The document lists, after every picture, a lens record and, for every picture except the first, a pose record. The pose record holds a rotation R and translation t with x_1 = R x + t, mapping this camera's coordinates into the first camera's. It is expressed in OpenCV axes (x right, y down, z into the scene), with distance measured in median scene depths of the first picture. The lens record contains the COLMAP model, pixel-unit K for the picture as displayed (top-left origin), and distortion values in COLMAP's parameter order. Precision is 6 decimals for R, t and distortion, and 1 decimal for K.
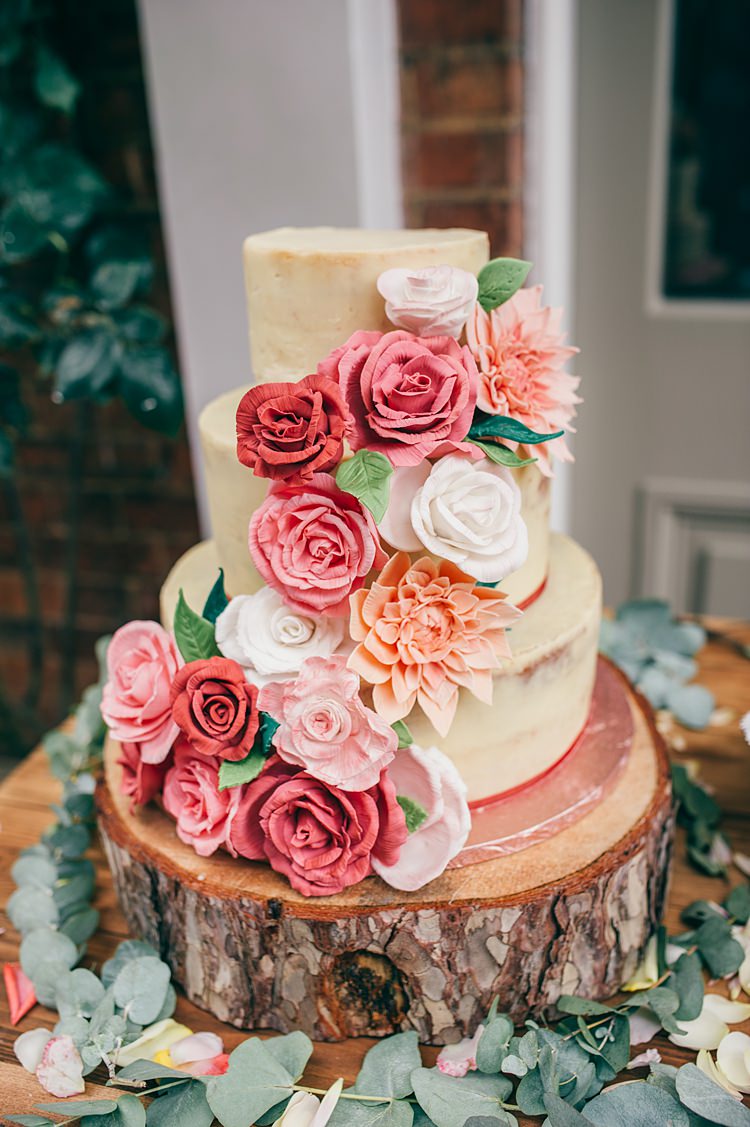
lens RADIAL K [[1113.8, 0, 375.0], [0, 1113.8, 563.5], [0, 0, 1]] dist [-0.036767, 0.025540]
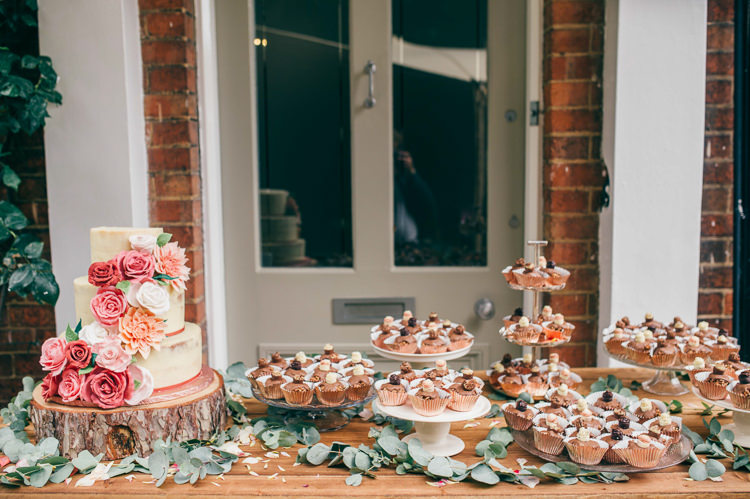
lens RADIAL K [[741.2, 0, 375.0], [0, 741.2, 249.5], [0, 0, 1]] dist [-0.036767, 0.025540]
pose [[0.959221, 0.010746, 0.282452, 0.093808], [0.074801, 0.954000, -0.290326, 0.558353], [-0.272579, 0.299615, 0.914293, -1.469456]]
